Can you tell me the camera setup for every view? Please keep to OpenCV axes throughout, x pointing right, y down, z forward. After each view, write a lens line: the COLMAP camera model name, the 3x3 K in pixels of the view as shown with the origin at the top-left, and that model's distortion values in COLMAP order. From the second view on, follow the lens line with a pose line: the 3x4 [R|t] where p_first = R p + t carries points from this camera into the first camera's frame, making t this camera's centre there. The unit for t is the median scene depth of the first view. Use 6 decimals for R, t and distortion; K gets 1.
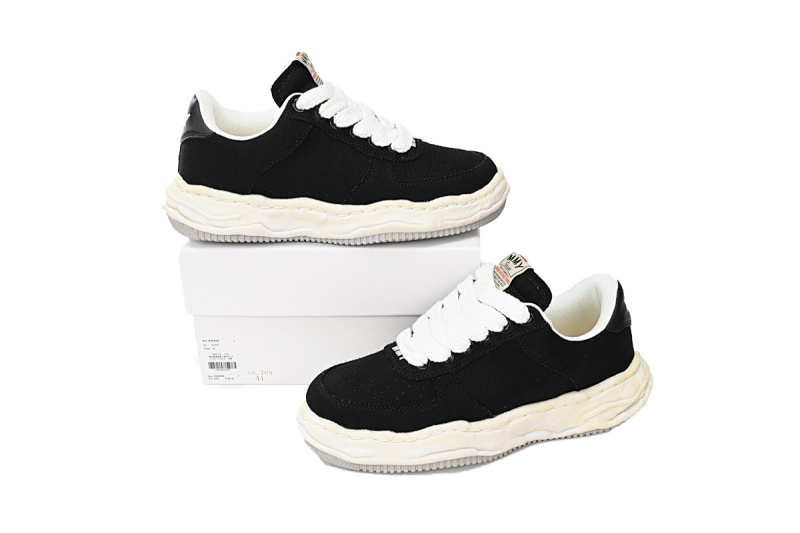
lens RADIAL K [[860.3, 0, 402.0], [0, 860.3, 266.5], [0, 0, 1]] dist [-0.031258, 0.000000]
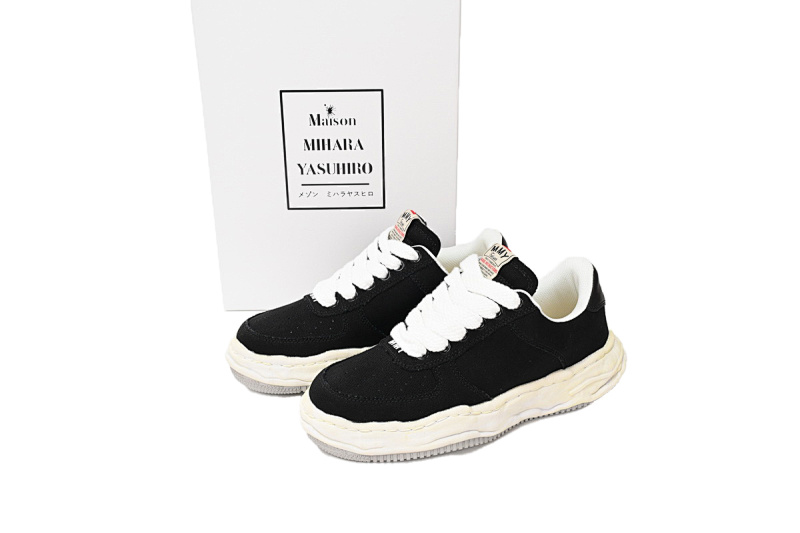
lens RADIAL K [[860.3, 0, 401.0], [0, 860.3, 267.9], [0, 0, 1]] dist [-0.031258, 0.000000]
pose [[0.988933, -0.064805, 0.133463, -0.133805], [0.066237, 0.997784, -0.006312, 0.012694], [-0.132758, 0.015082, 0.991034, -0.036686]]
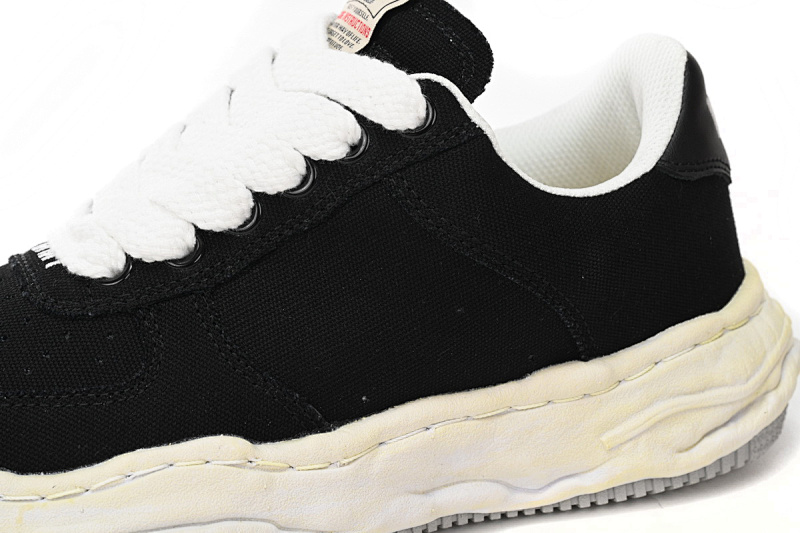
lens RADIAL K [[1569.5, 0, 398.2], [0, 1569.5, 266.6], [0, 0, 1]] dist [-0.005179, 0.000000]
pose [[0.998215, -0.016294, 0.057456, 0.099299], [0.024324, 0.989571, -0.141976, 0.199166], [-0.054543, 0.143121, 0.988201, 0.399028]]
